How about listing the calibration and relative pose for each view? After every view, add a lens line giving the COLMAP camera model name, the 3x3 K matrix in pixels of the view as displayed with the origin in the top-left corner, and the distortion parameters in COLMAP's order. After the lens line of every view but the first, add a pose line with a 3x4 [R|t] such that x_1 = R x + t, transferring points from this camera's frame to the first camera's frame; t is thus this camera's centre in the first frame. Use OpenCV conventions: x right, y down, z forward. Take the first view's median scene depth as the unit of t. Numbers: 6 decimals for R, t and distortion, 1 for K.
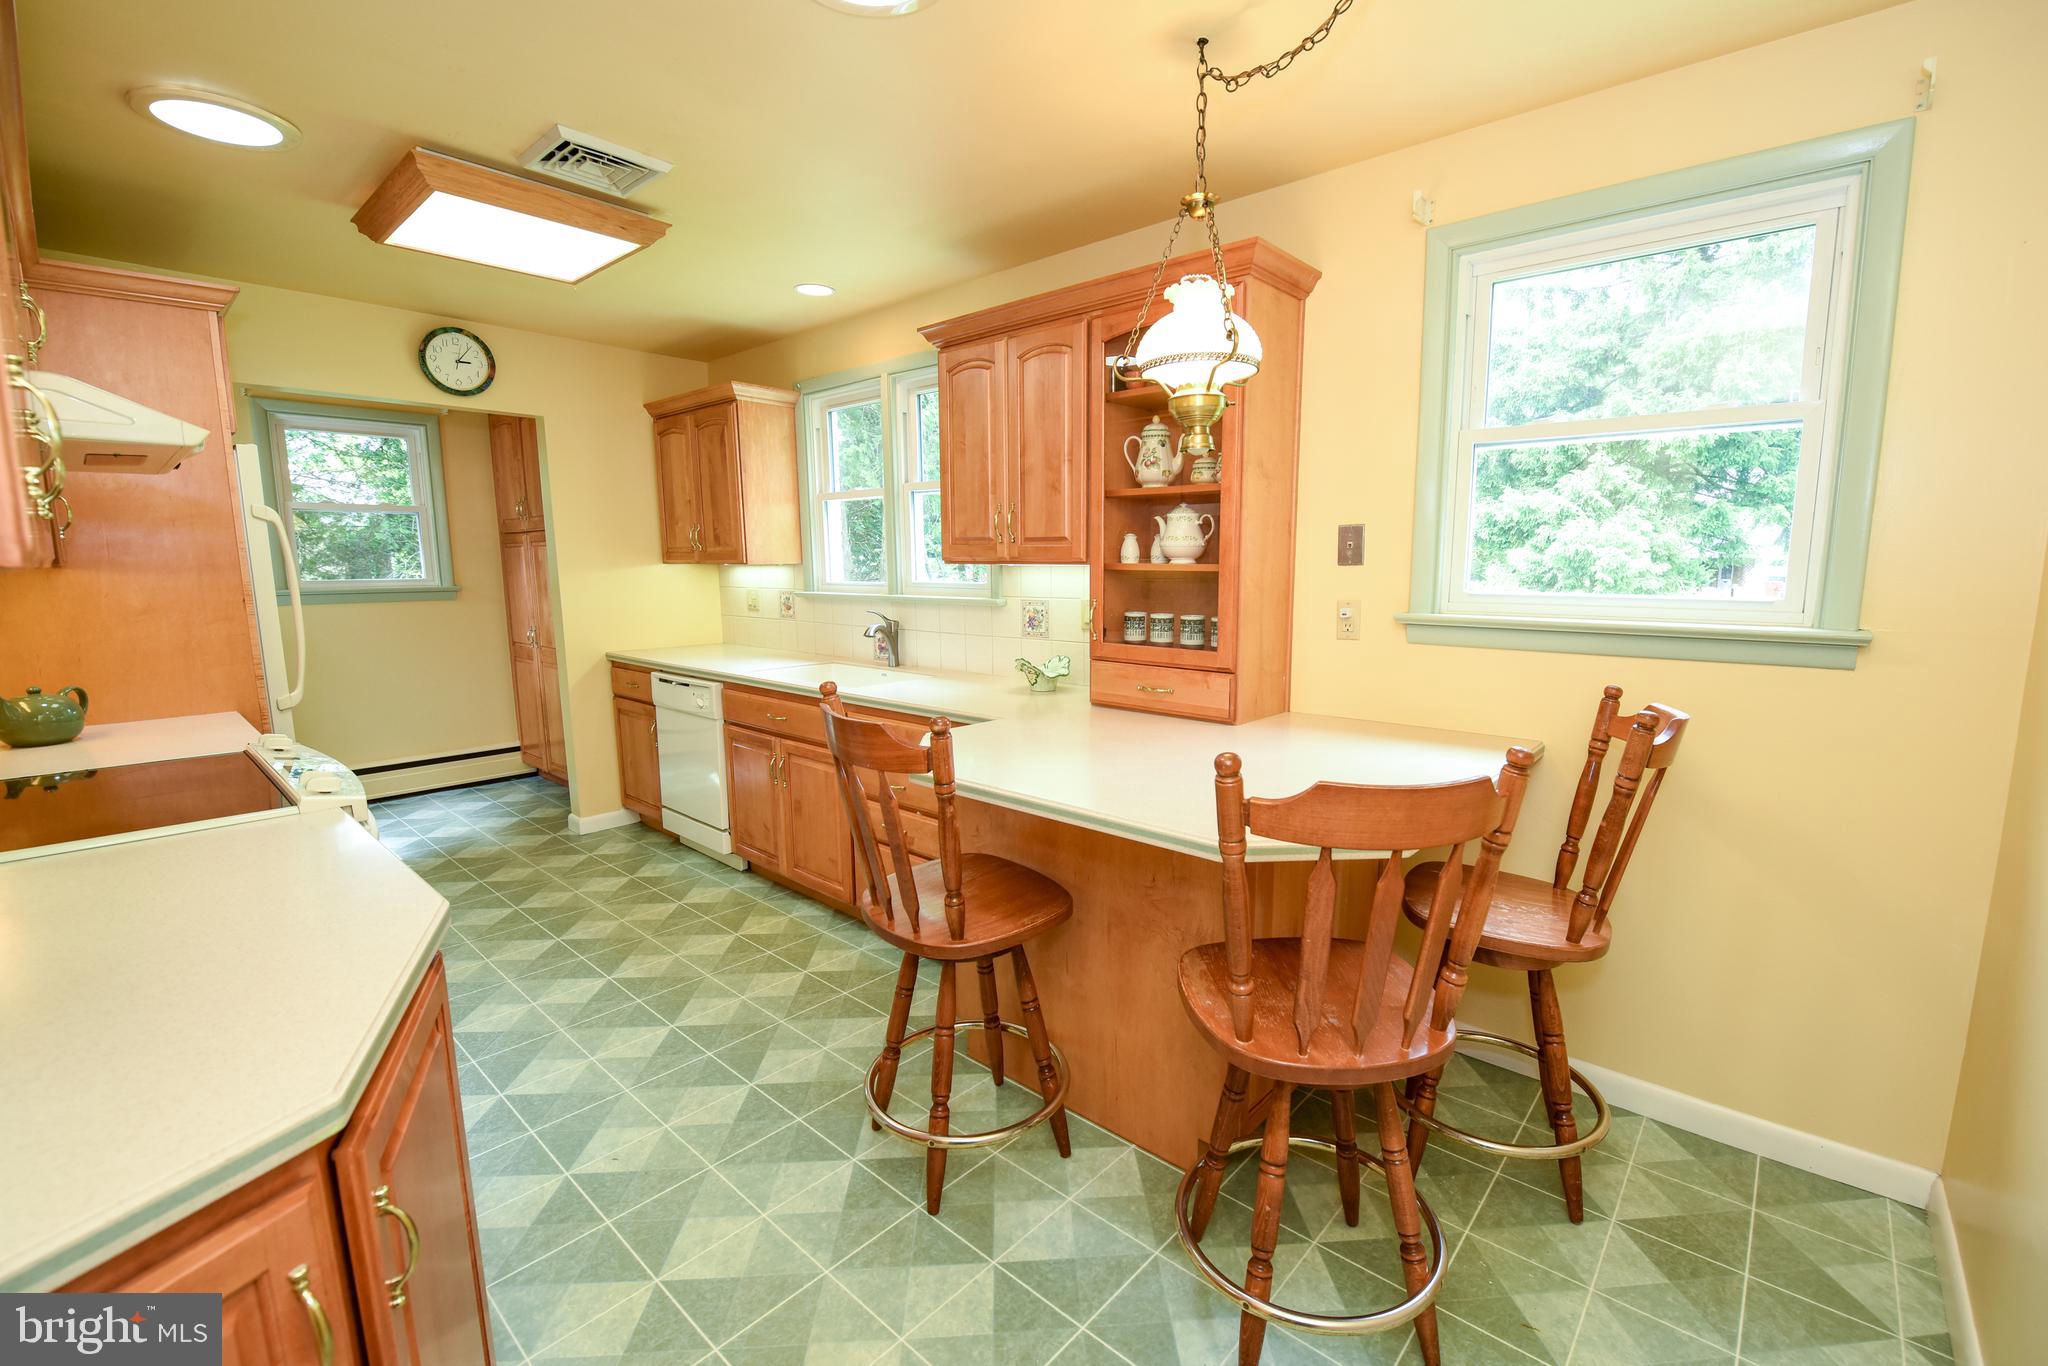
lens RADIAL K [[871.5, 0, 1038.5], [0, 871.5, 684.0], [0, 0, 1]] dist [-0.017100, -0.001917]
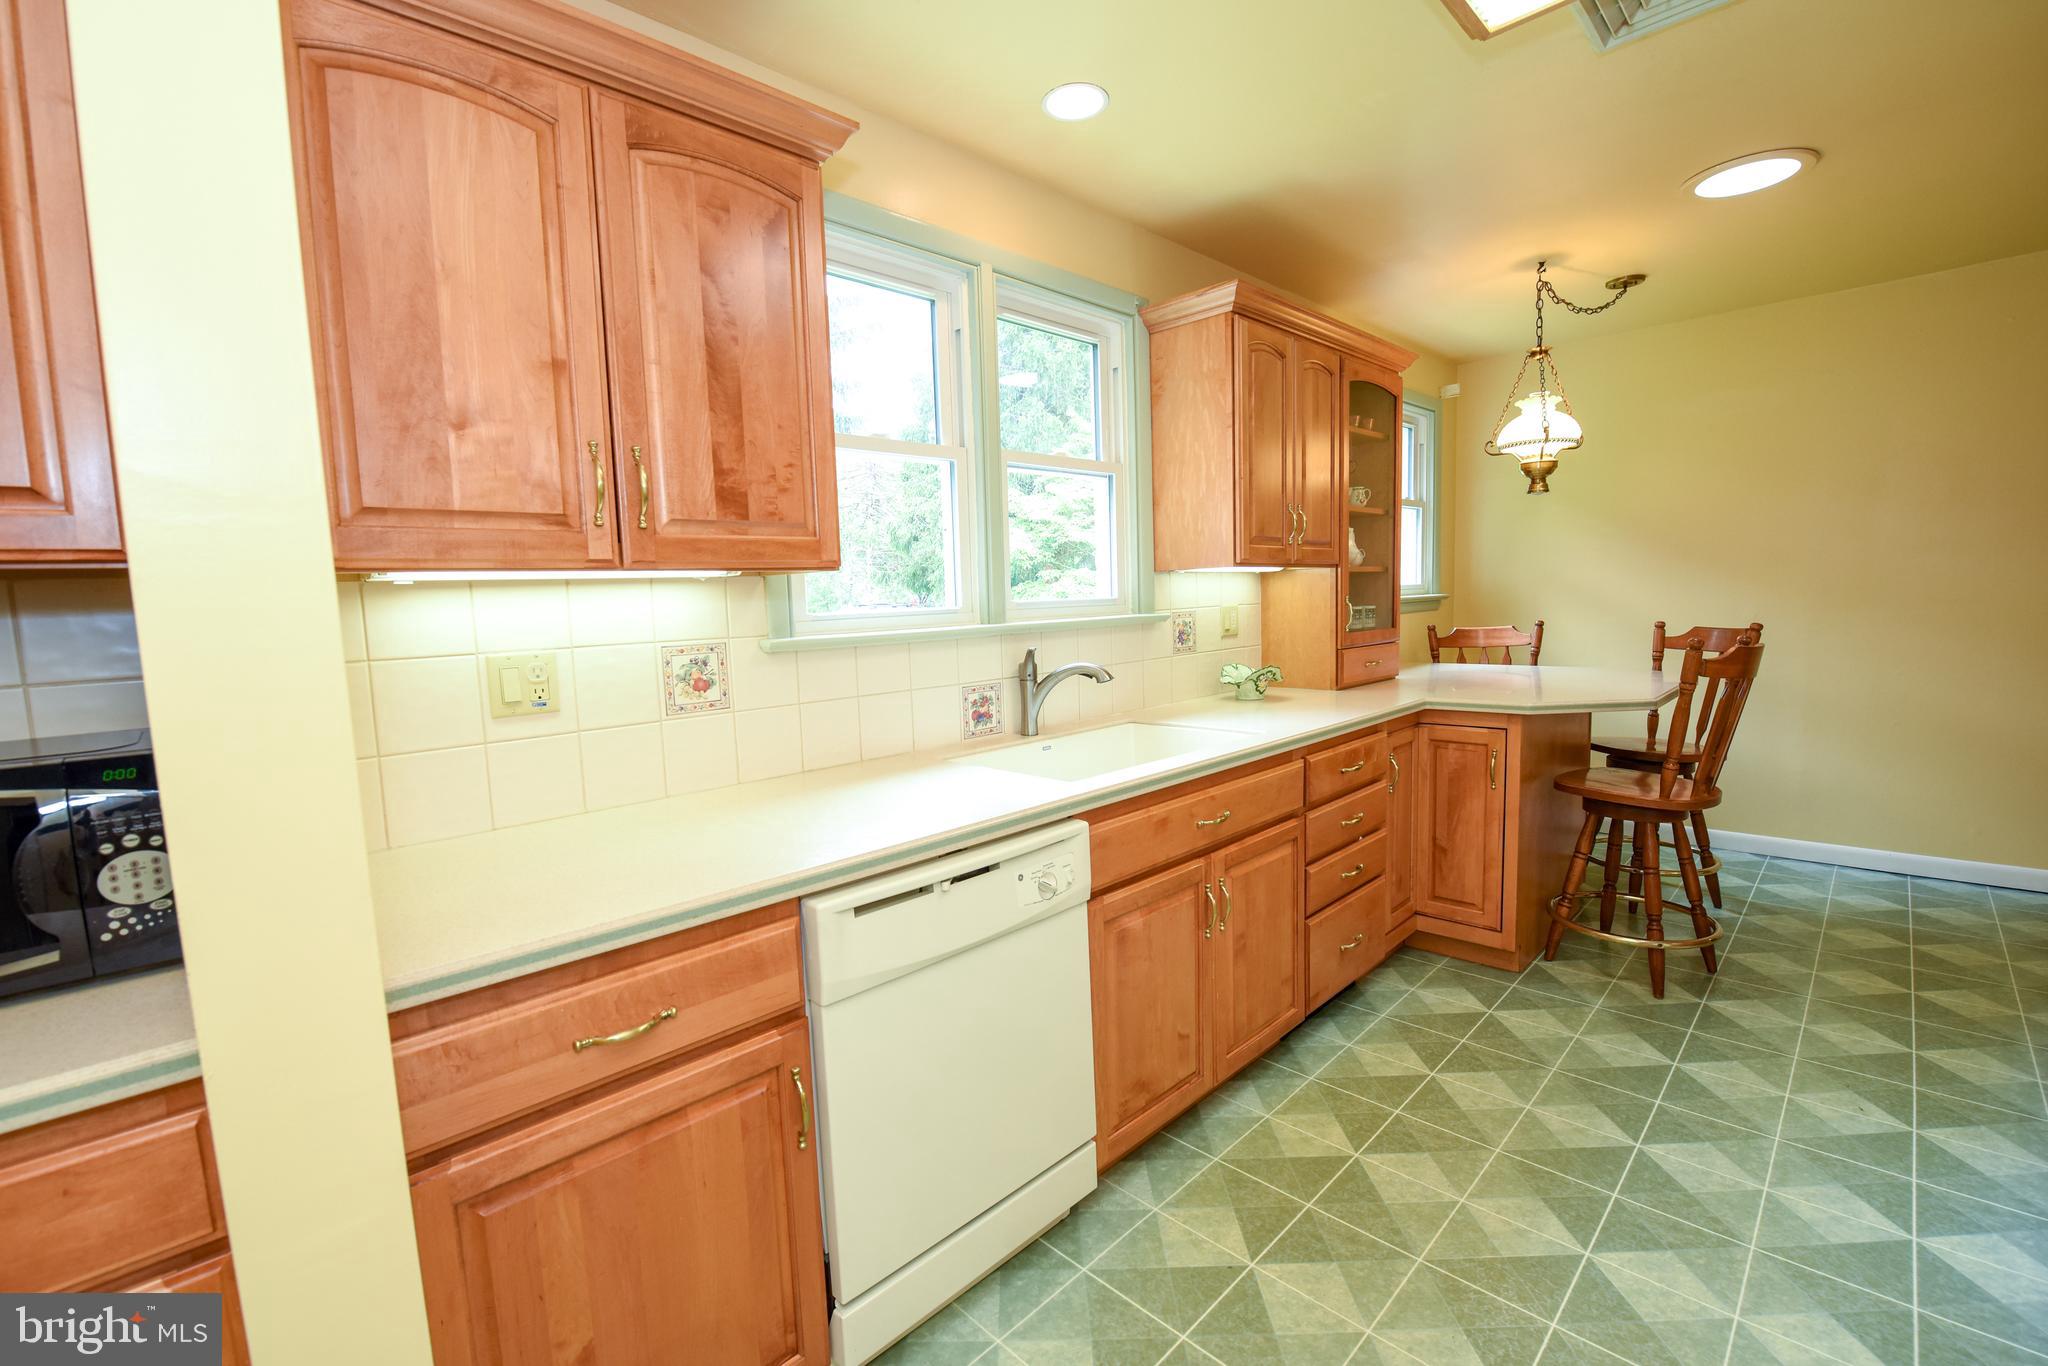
lens RADIAL K [[871.5, 0, 1035.9], [0, 871.5, 678.0], [0, 0, 1]] dist [-0.017100, -0.001917]
pose [[0.058034, -0.096242, 0.993665, -0.951597], [0.173764, 0.981123, 0.084879, -0.137344], [-0.983076, 0.167737, 0.073662, 1.138104]]
